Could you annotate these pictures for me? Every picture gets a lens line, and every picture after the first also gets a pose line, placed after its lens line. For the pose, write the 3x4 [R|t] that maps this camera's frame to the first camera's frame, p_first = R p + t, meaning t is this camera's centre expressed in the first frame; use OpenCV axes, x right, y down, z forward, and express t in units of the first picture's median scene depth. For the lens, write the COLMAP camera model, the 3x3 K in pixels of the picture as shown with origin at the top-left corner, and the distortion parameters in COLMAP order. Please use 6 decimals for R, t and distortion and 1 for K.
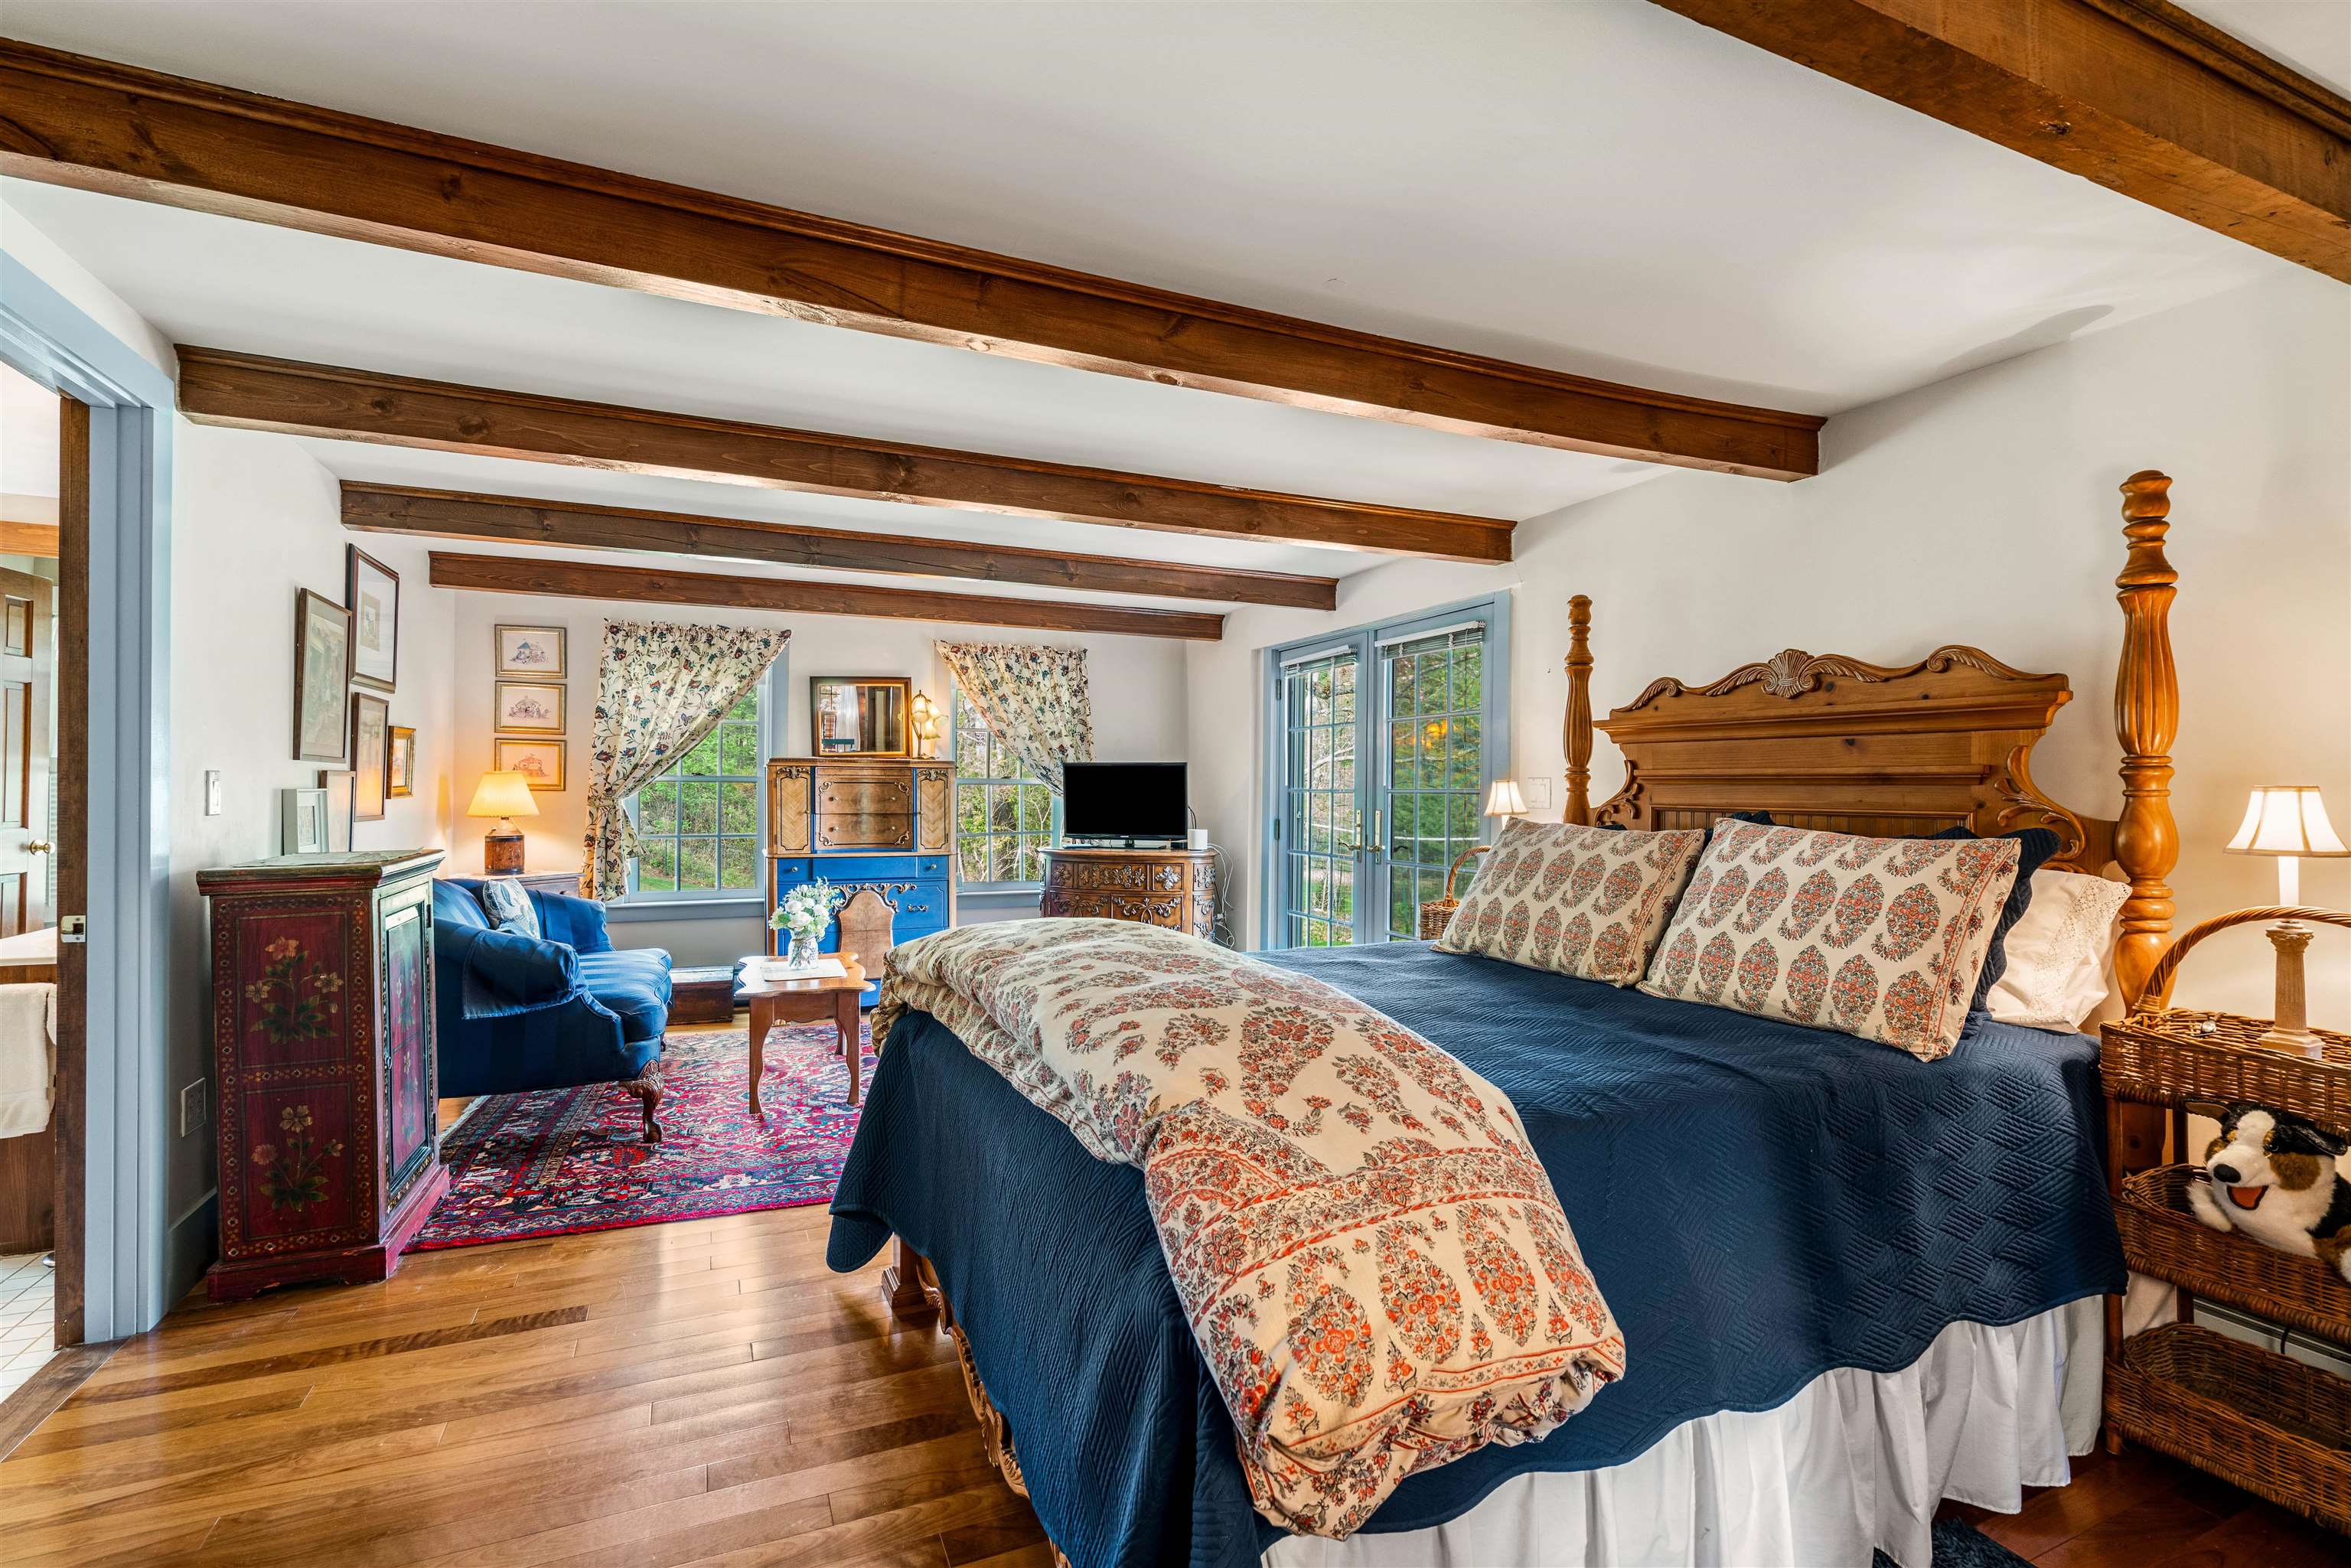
lens RADIAL K [[1048.2, 0, 1182.5], [0, 1048.2, 784.2], [0, 0, 1]] dist [-0.000329, -0.000140]
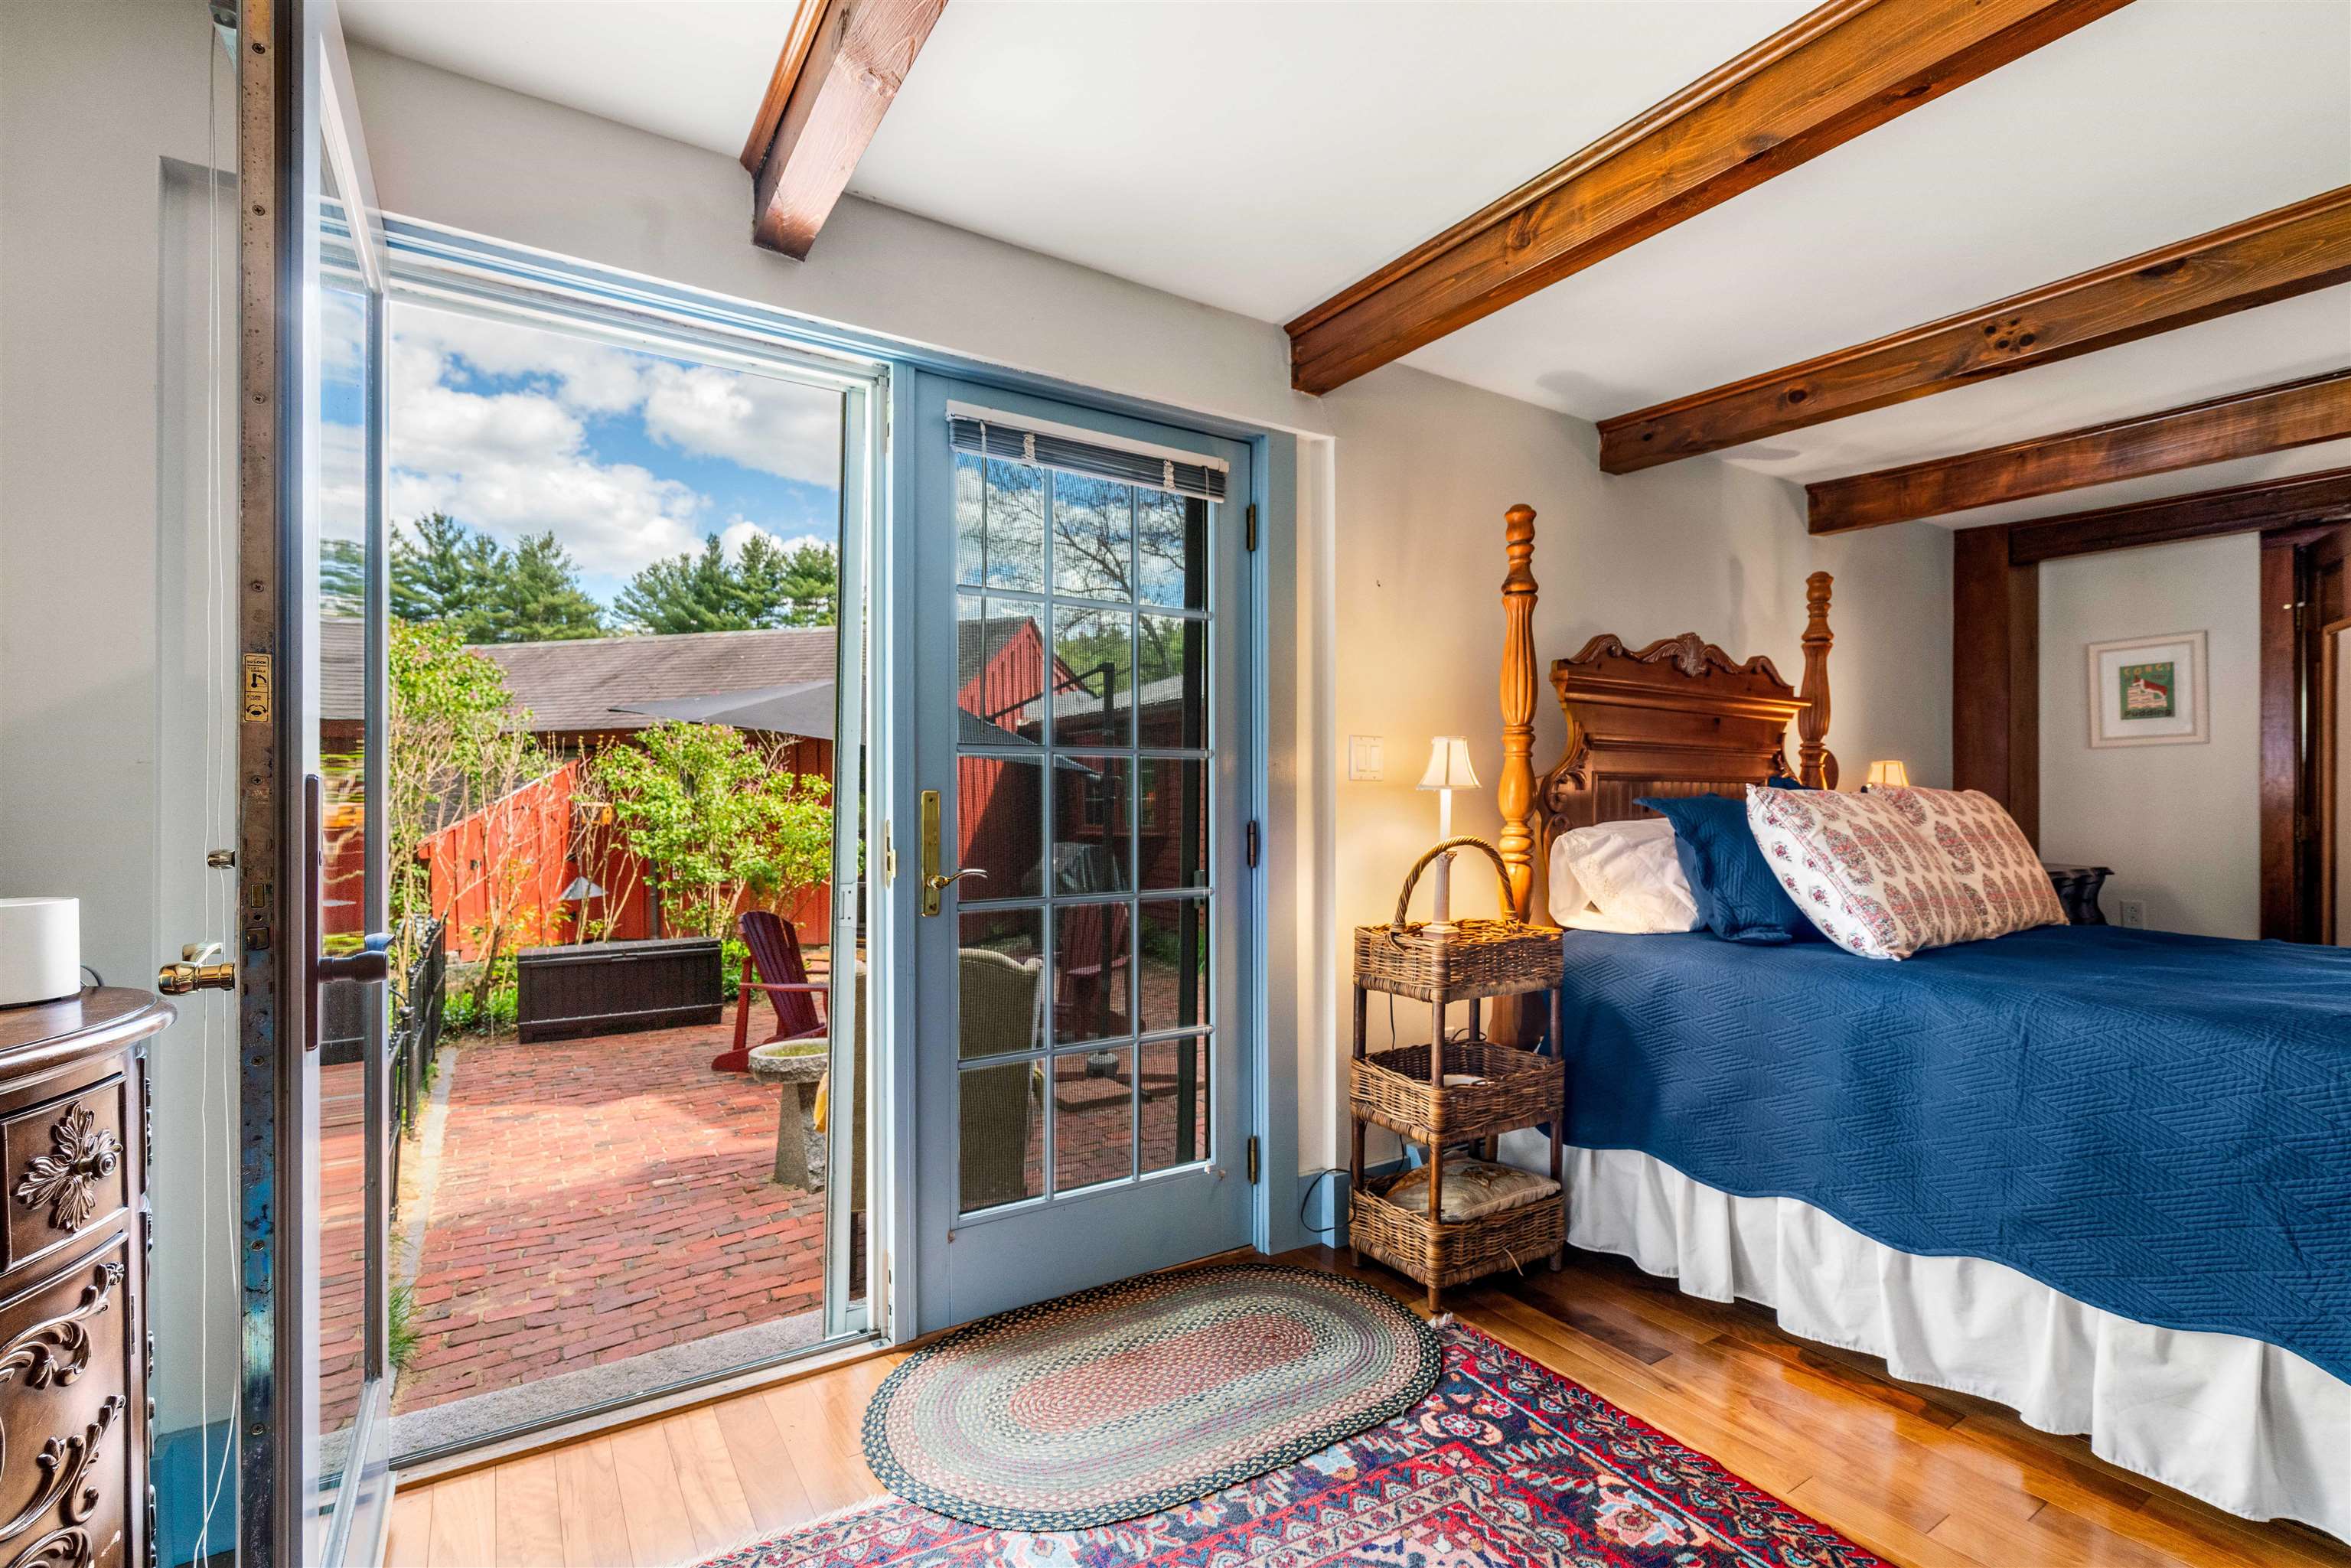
lens RADIAL K [[1059.6, 0, 1164.3], [0, 1059.6, 799.4], [0, 0, 1]] dist [-0.000990, -0.000653]
pose [[-0.152912, -0.001623, 0.988238, -0.405142], [-0.000056, 0.999999, 0.001634, 0.043352], [-0.988240, 0.000195, -0.152912, 1.590096]]
